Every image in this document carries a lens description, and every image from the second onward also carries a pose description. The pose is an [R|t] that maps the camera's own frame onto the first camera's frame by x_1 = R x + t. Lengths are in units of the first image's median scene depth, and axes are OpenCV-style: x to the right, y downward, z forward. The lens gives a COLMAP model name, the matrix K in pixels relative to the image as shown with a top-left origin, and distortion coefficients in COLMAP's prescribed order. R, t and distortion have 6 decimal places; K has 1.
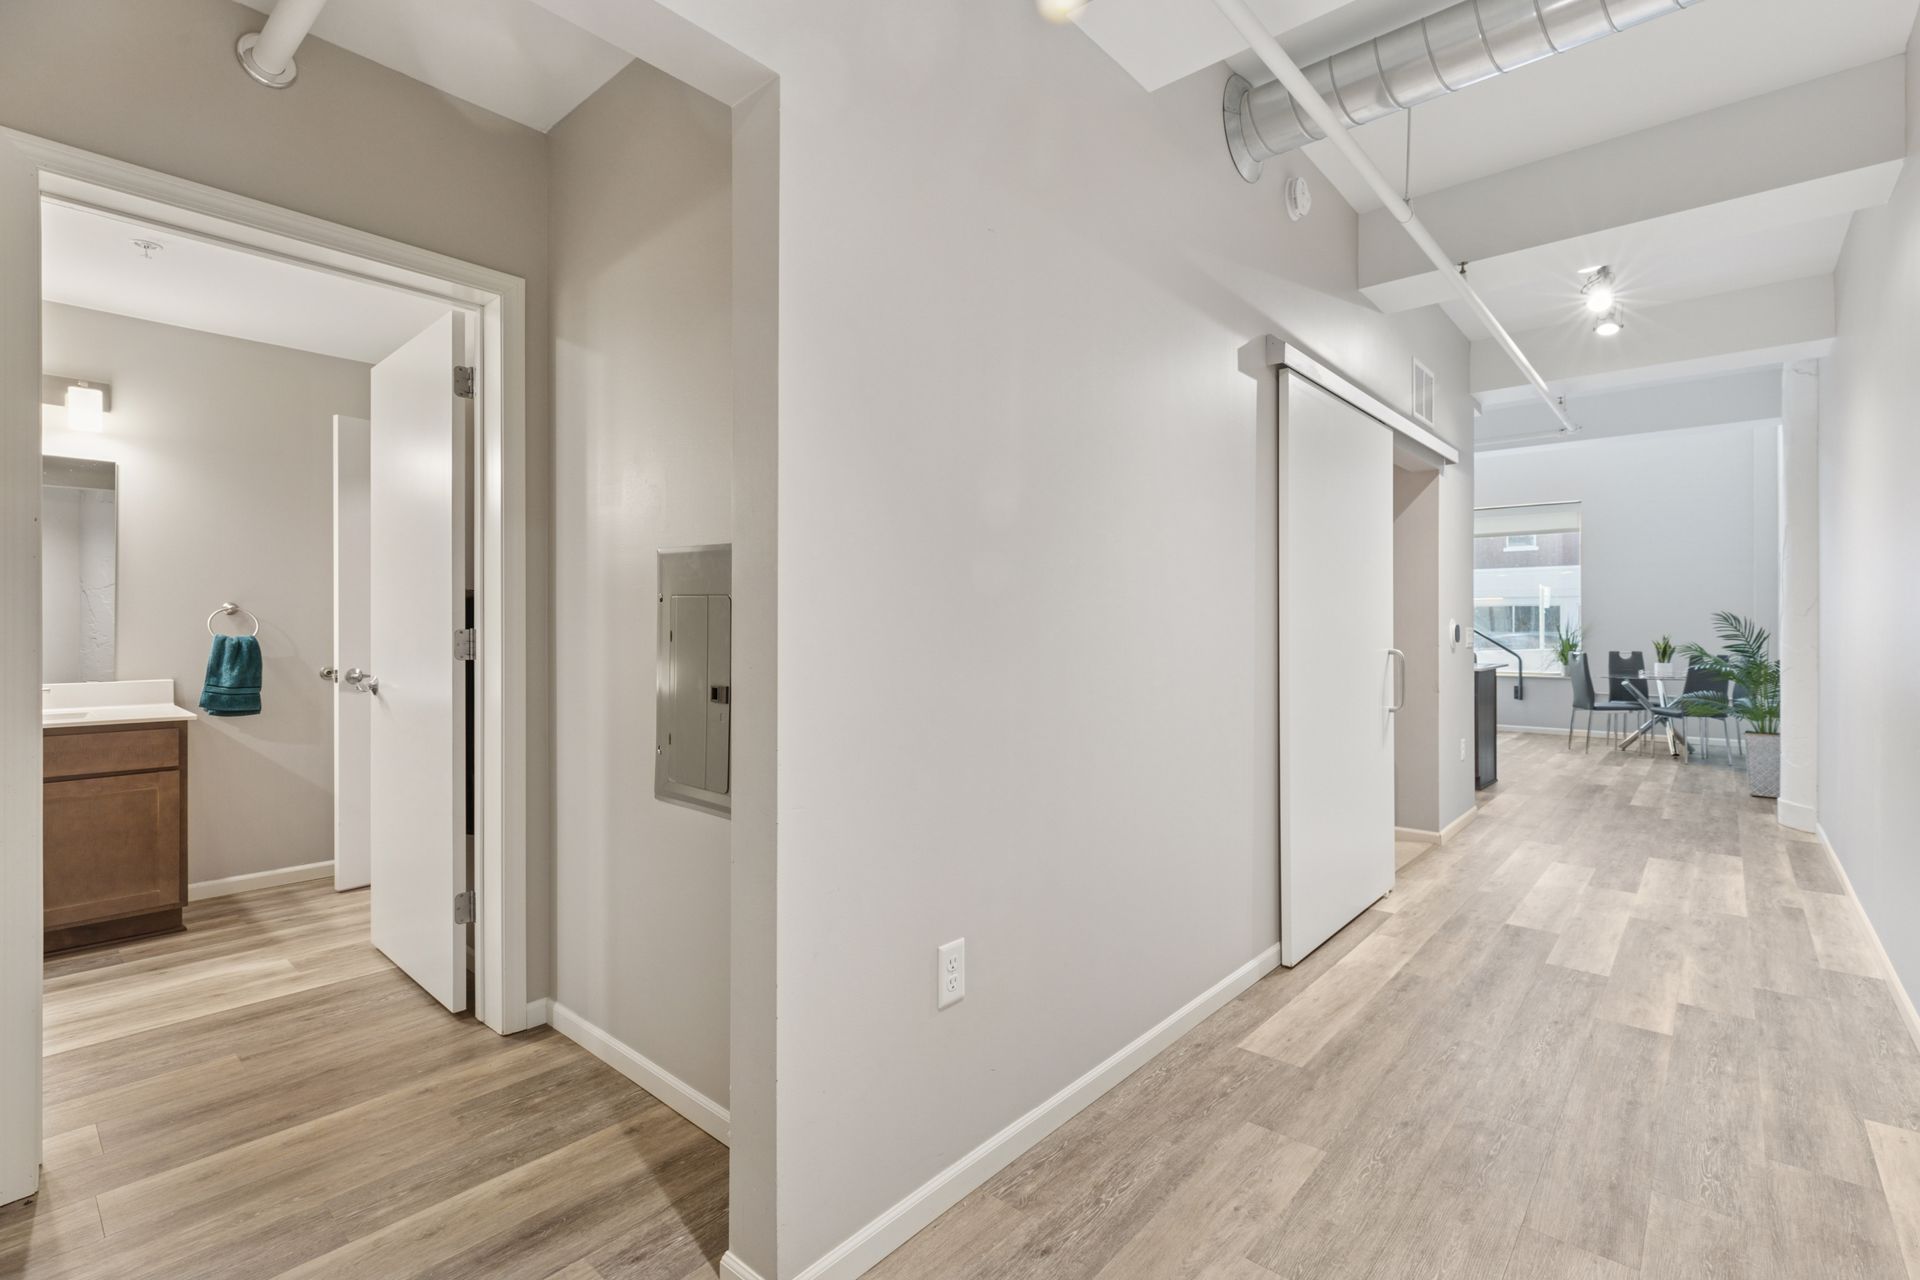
lens RADIAL K [[860.6, 0, 972.6], [0, 860.6, 636.6], [0, 0, 1]] dist [0.011863, -0.005255]
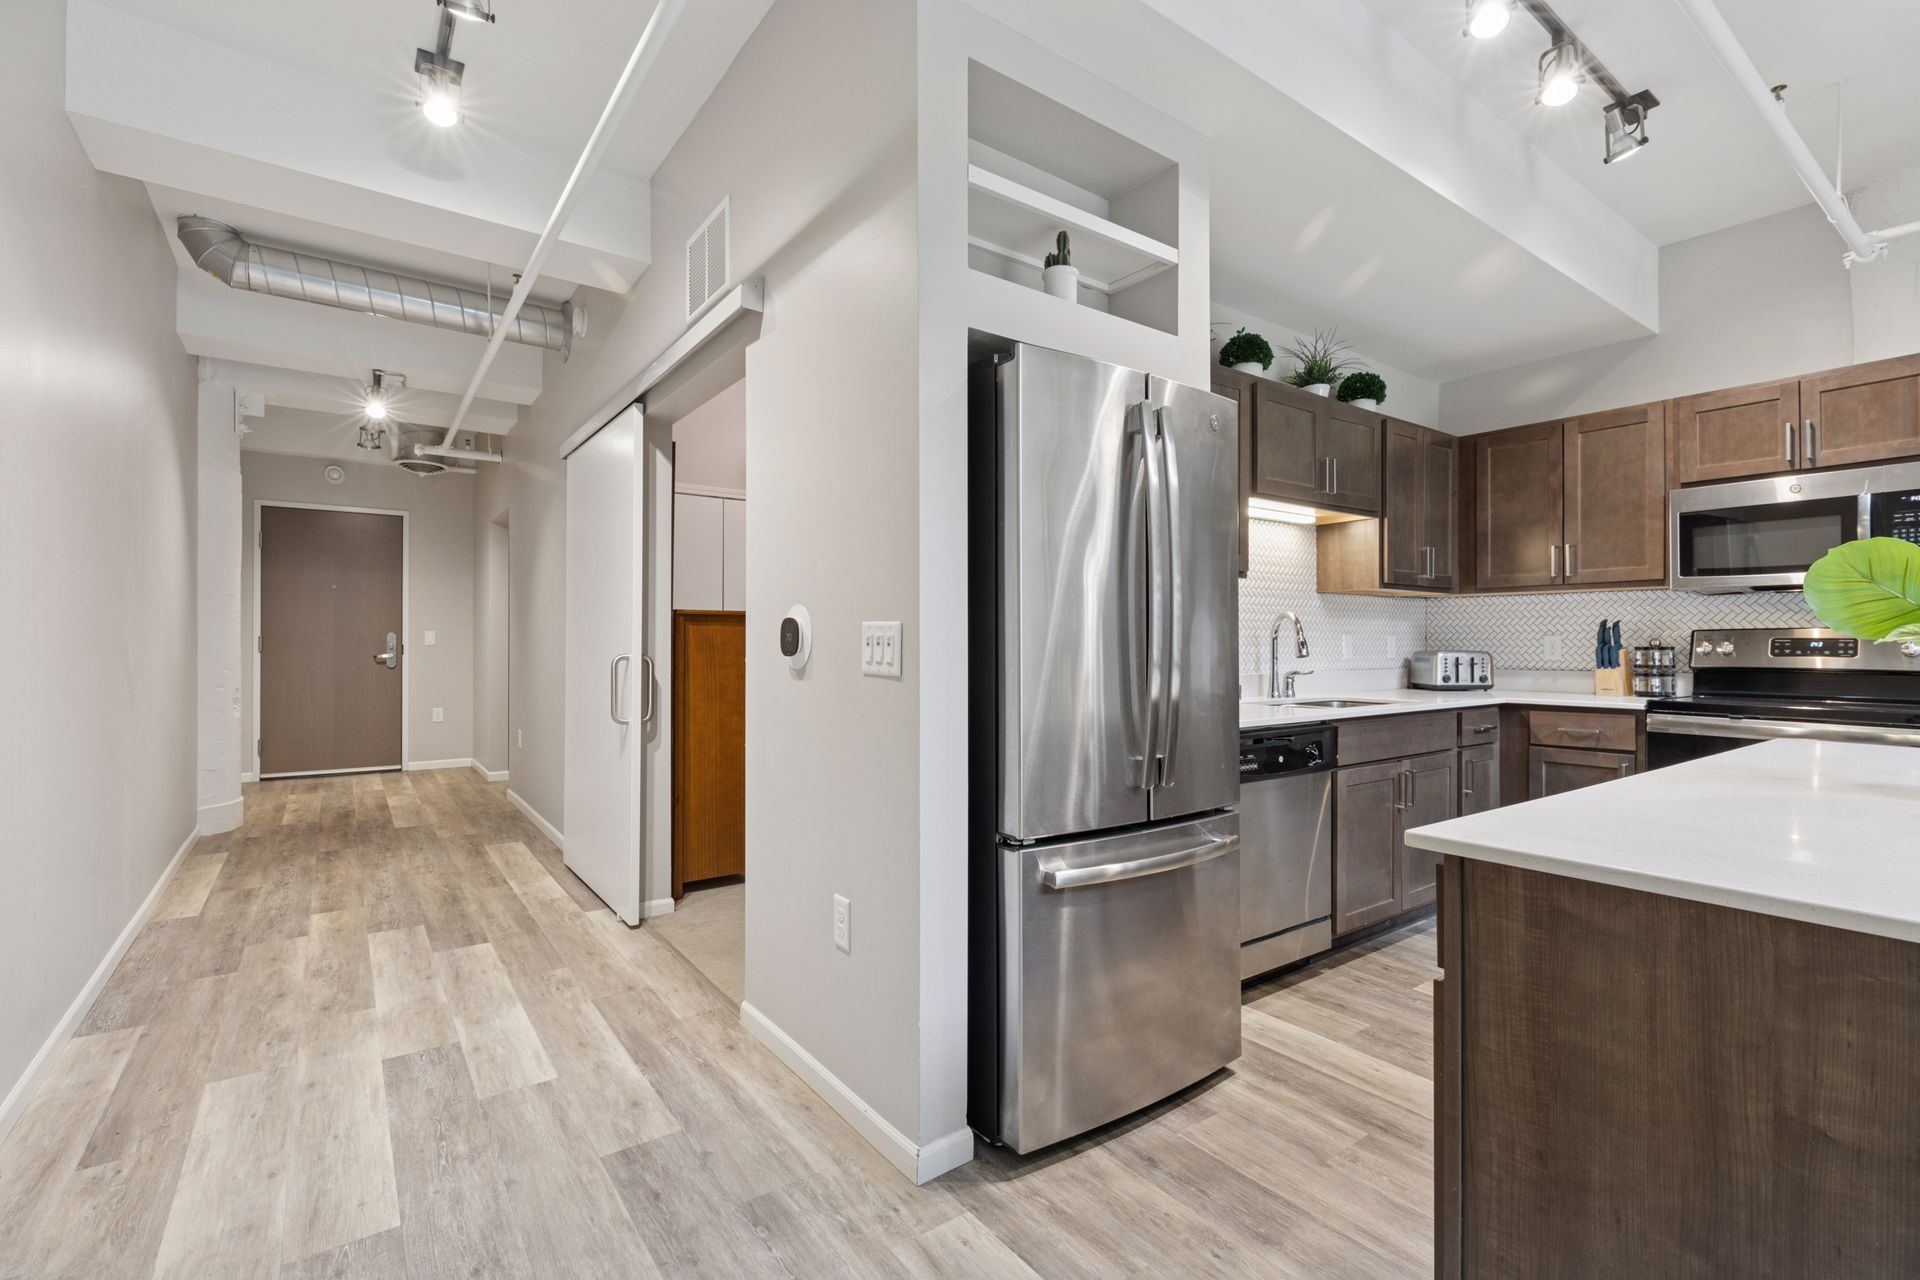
lens RADIAL K [[860.6, 0, 972.6], [0, 860.6, 636.6], [0, 0, 1]] dist [0.011863, -0.005255]
pose [[-0.217457, -0.012234, -0.975993, 1.505158], [-0.014797, 0.999848, -0.009236, 0.002060], [0.975958, 0.012434, -0.217605, 1.812202]]
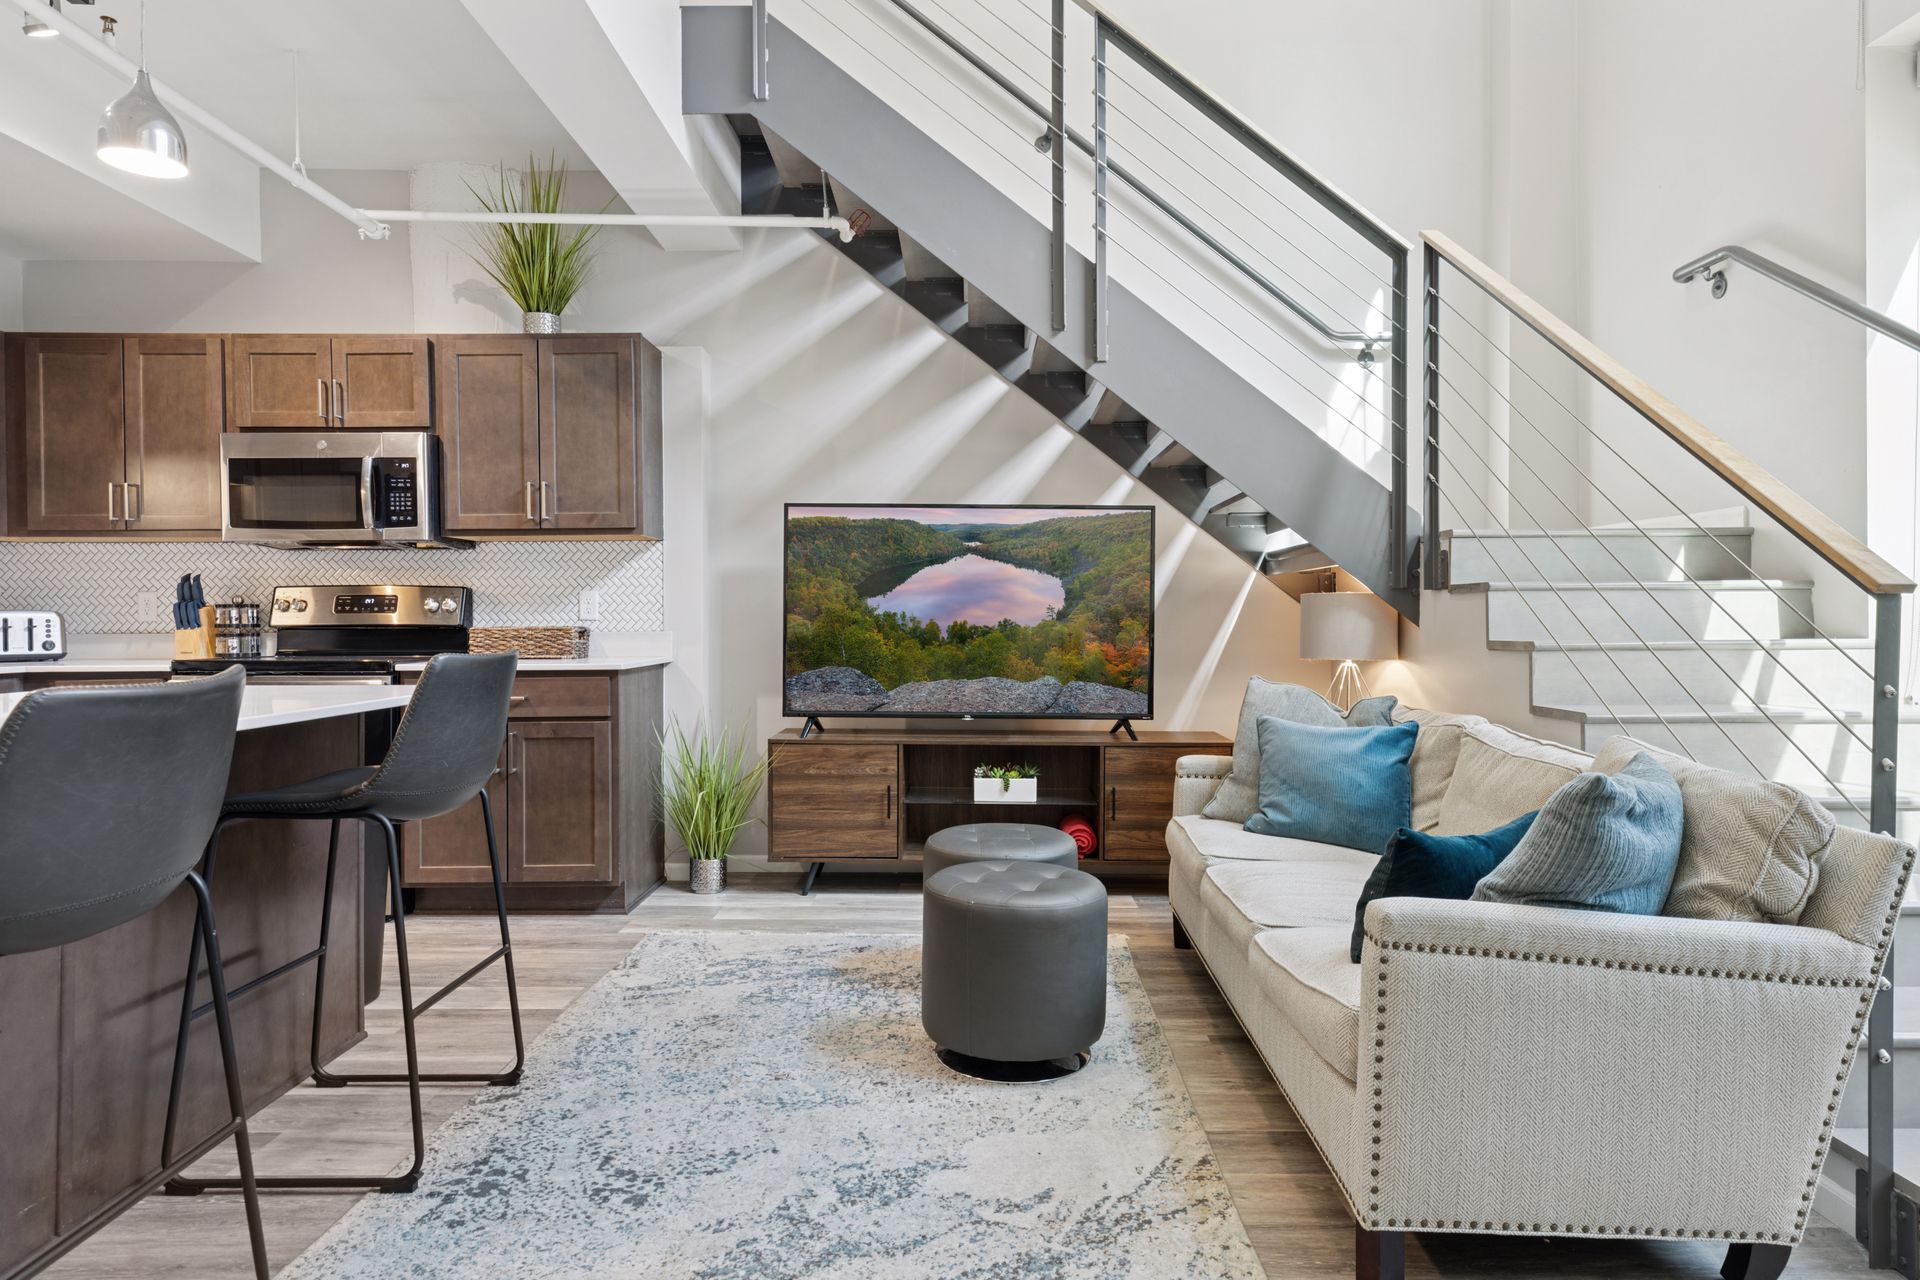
lens RADIAL K [[1101.7, 0, 969.3], [0, 1101.7, 628.1], [0, 0, 1]] dist [0.016986, -0.001576]
pose [[0.658345, 0.003747, -0.752707, 1.735640], [-0.003508, 0.999992, 0.001910, 0.012579], [0.752708, 0.001382, 0.658353, 2.154162]]
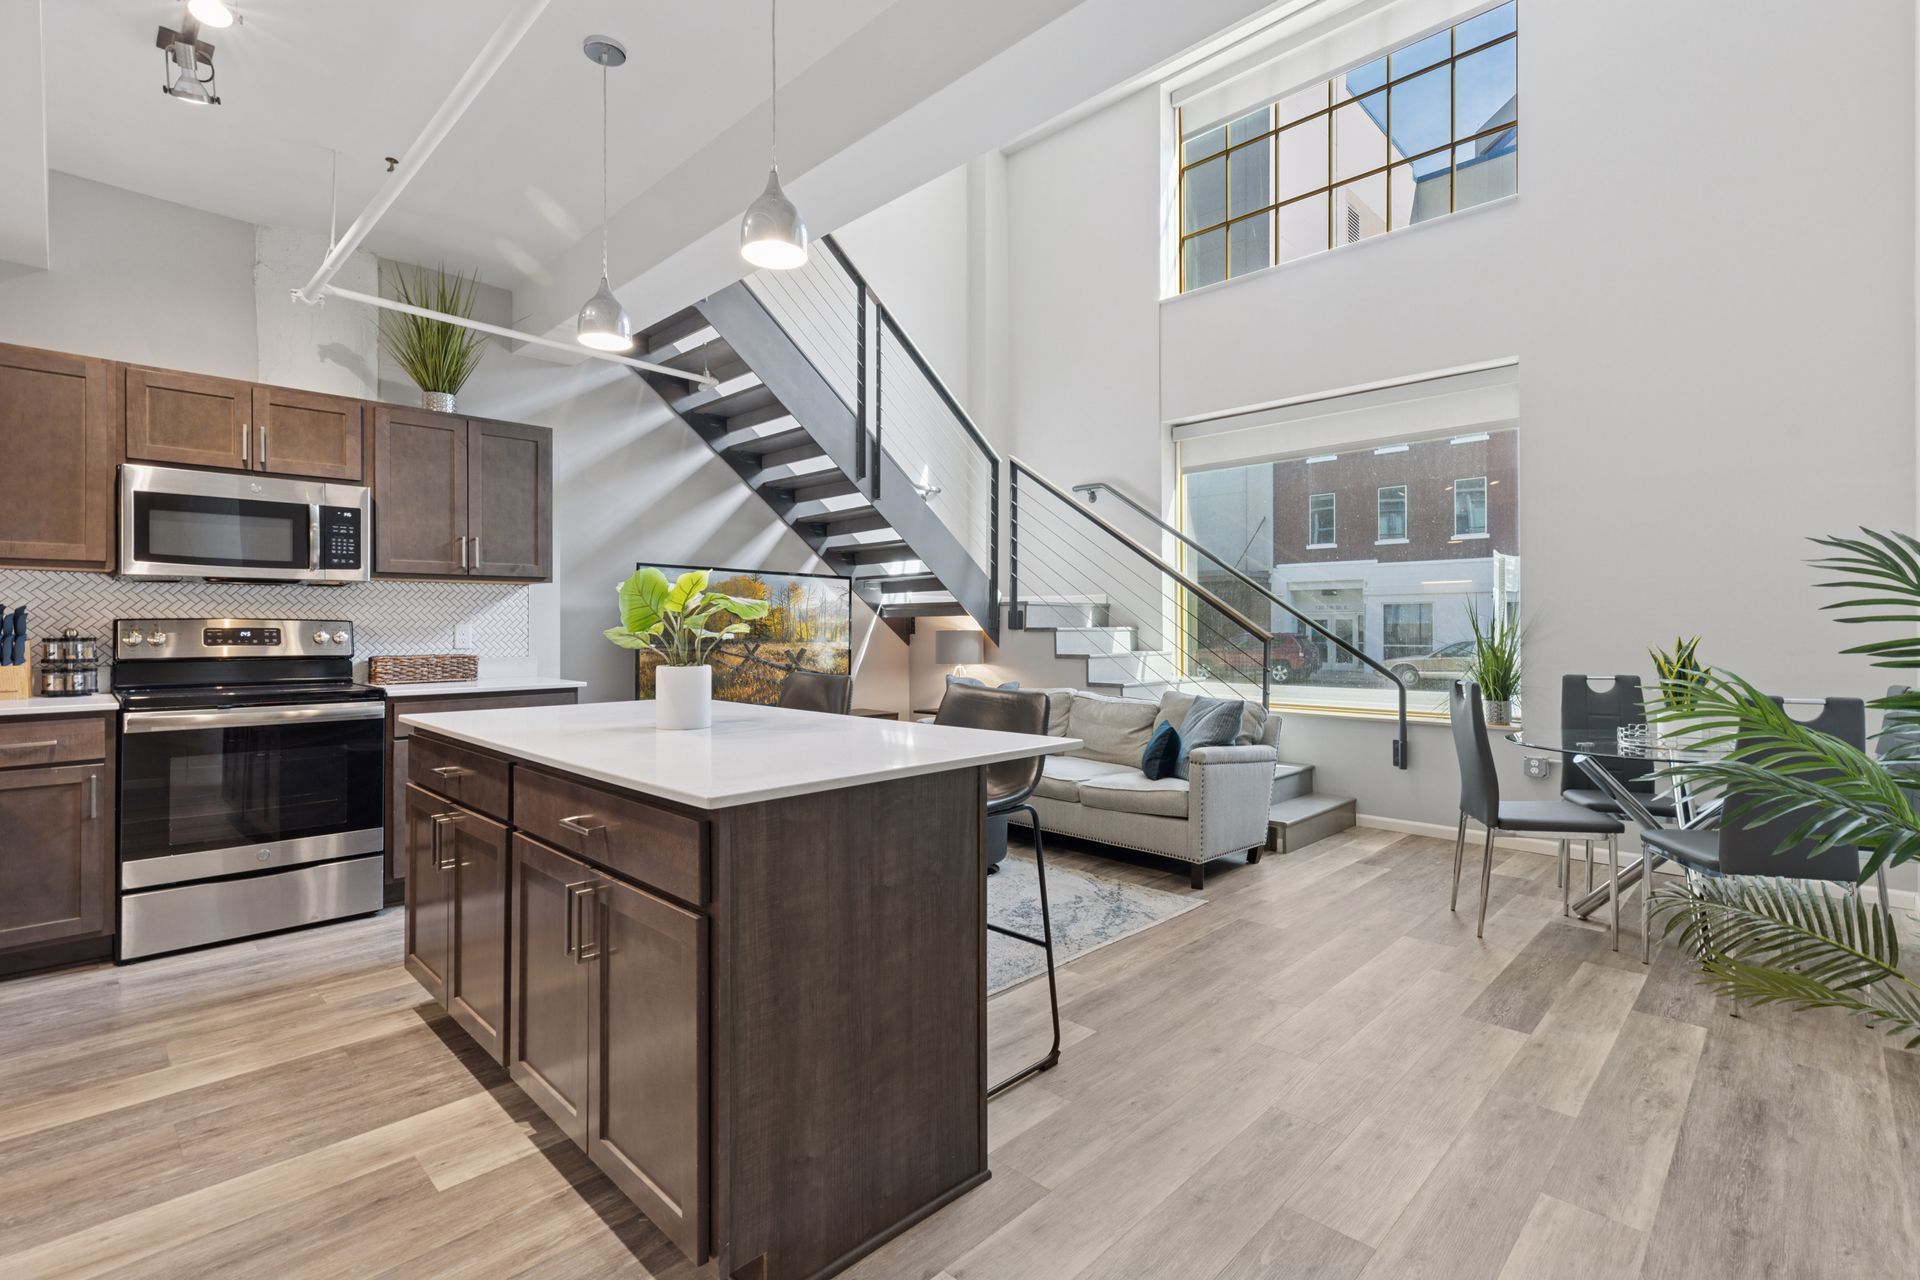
lens RADIAL K [[880.6, 0, 964.4], [0, 880.6, 628.5], [0, 0, 1]] dist [0.016664, 0.000339]
pose [[0.998063, -0.006040, -0.061923, 1.312543], [0.005198, 0.999892, -0.013756, 0.000651], [0.062000, 0.013407, 0.997986, 1.544764]]
